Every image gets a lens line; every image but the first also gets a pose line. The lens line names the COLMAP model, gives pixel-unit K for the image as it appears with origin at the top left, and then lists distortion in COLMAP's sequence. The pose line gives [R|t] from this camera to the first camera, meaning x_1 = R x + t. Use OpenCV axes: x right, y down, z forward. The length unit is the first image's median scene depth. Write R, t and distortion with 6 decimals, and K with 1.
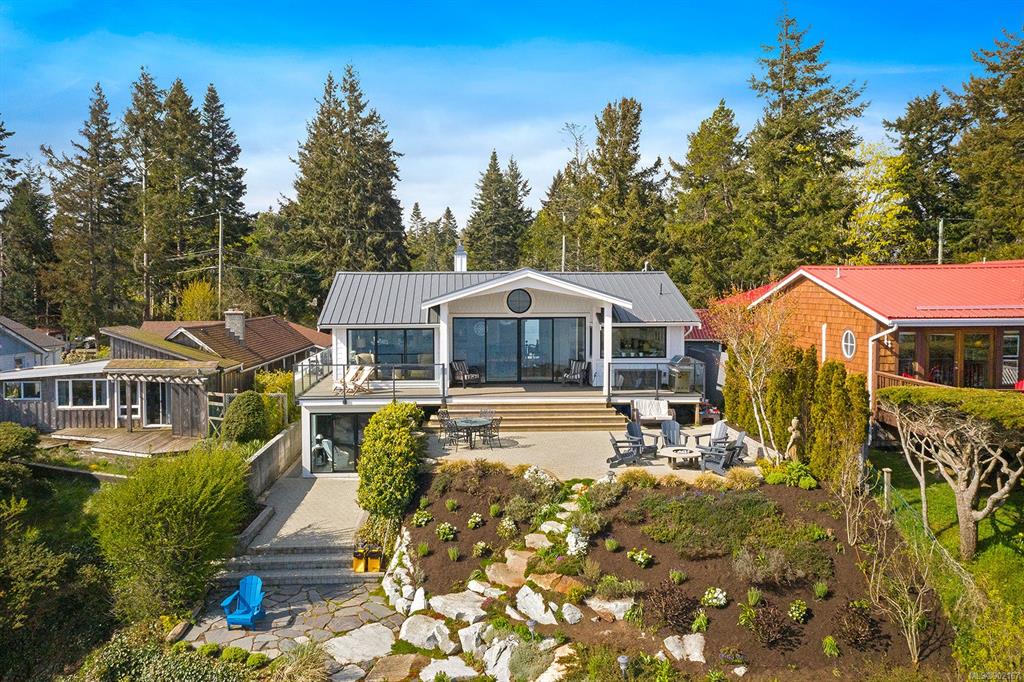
lens RADIAL K [[825.3, 0, 512.0], [0, 825.3, 341.0], [0, 0, 1]] dist [-0.010682, -0.002141]
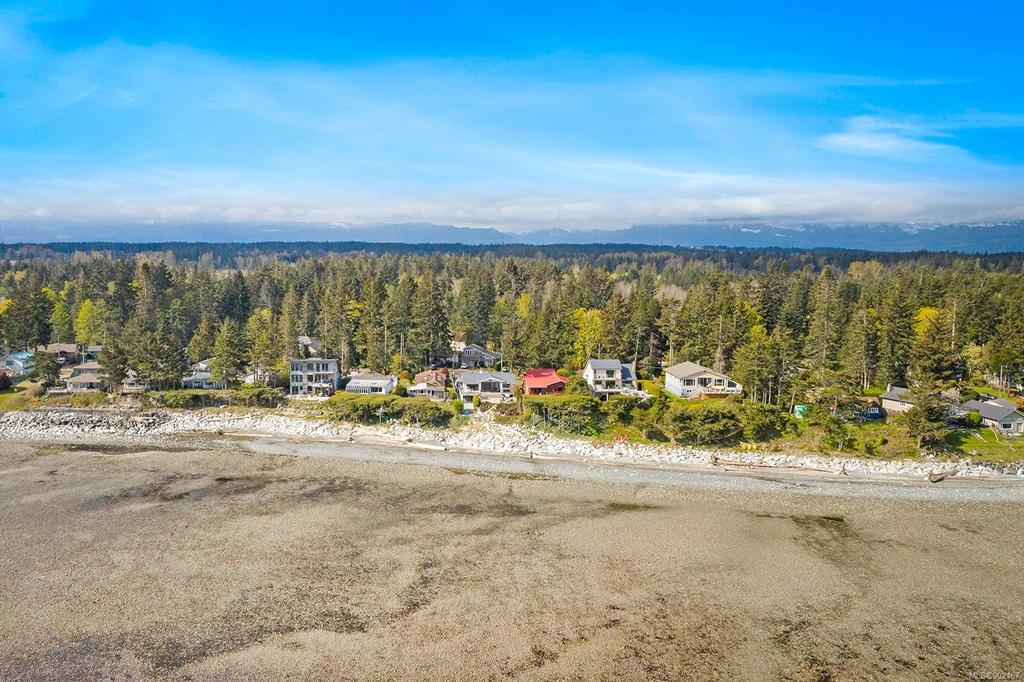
lens RADIAL K [[825.3, 0, 512.0], [0, 825.3, 341.0], [0, 0, 1]] dist [-0.010682, -0.002141]
pose [[0.999311, 0.002450, 0.037030, -0.068862], [-0.003981, 0.999138, 0.041326, -0.691912], [-0.036897, -0.041445, 0.998459, -6.248068]]
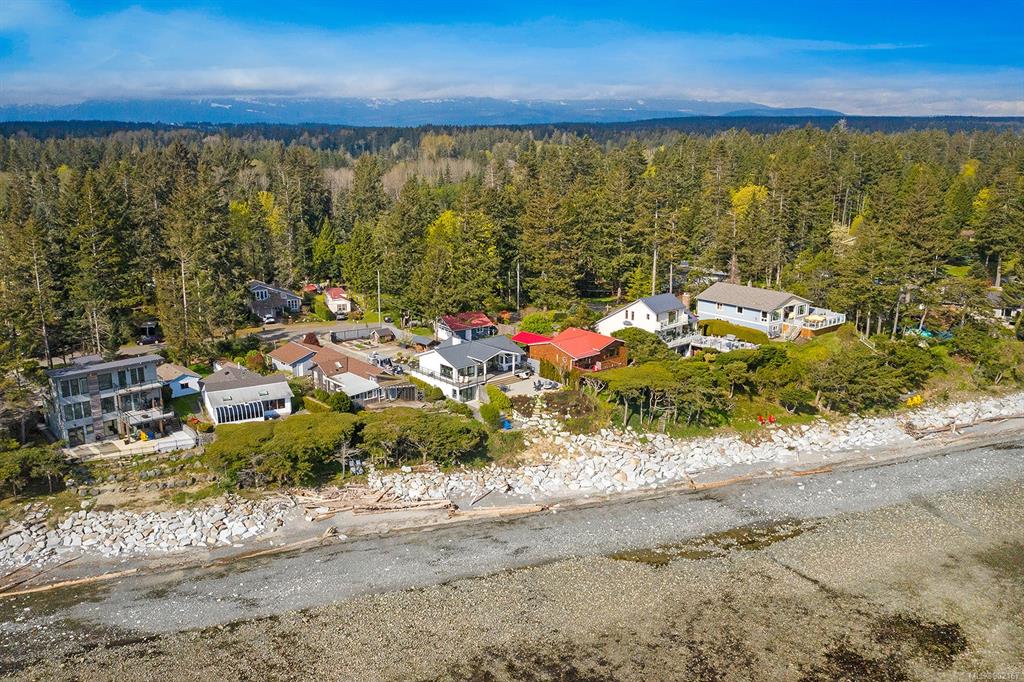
lens RADIAL K [[825.3, 0, 512.0], [0, 825.3, 341.0], [0, 0, 1]] dist [-0.010682, -0.002141]
pose [[0.801791, -0.151285, 0.578138, -2.299050], [0.042841, 0.979488, 0.196894, -0.924951], [-0.596066, -0.133100, 0.791827, -2.337759]]
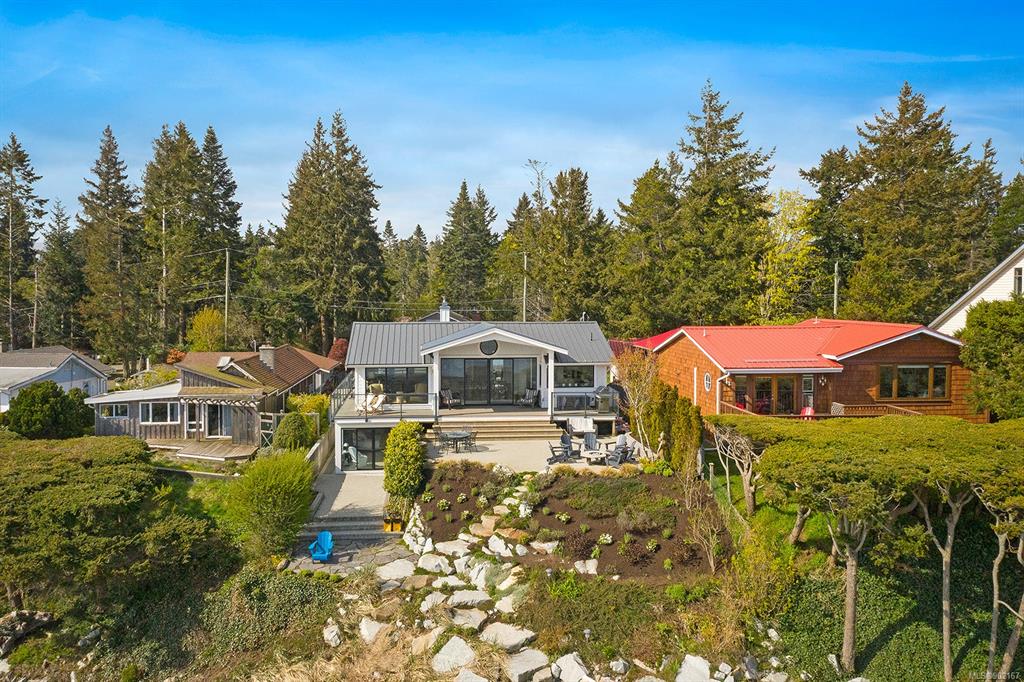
lens RADIAL K [[825.3, 0, 512.0], [0, 825.3, 341.0], [0, 0, 1]] dist [-0.010682, -0.002141]
pose [[0.999169, 0.000620, 0.040744, -0.009033], [-0.000378, 0.999982, -0.005937, -0.050059], [-0.040747, 0.005916, 0.999152, -0.397422]]
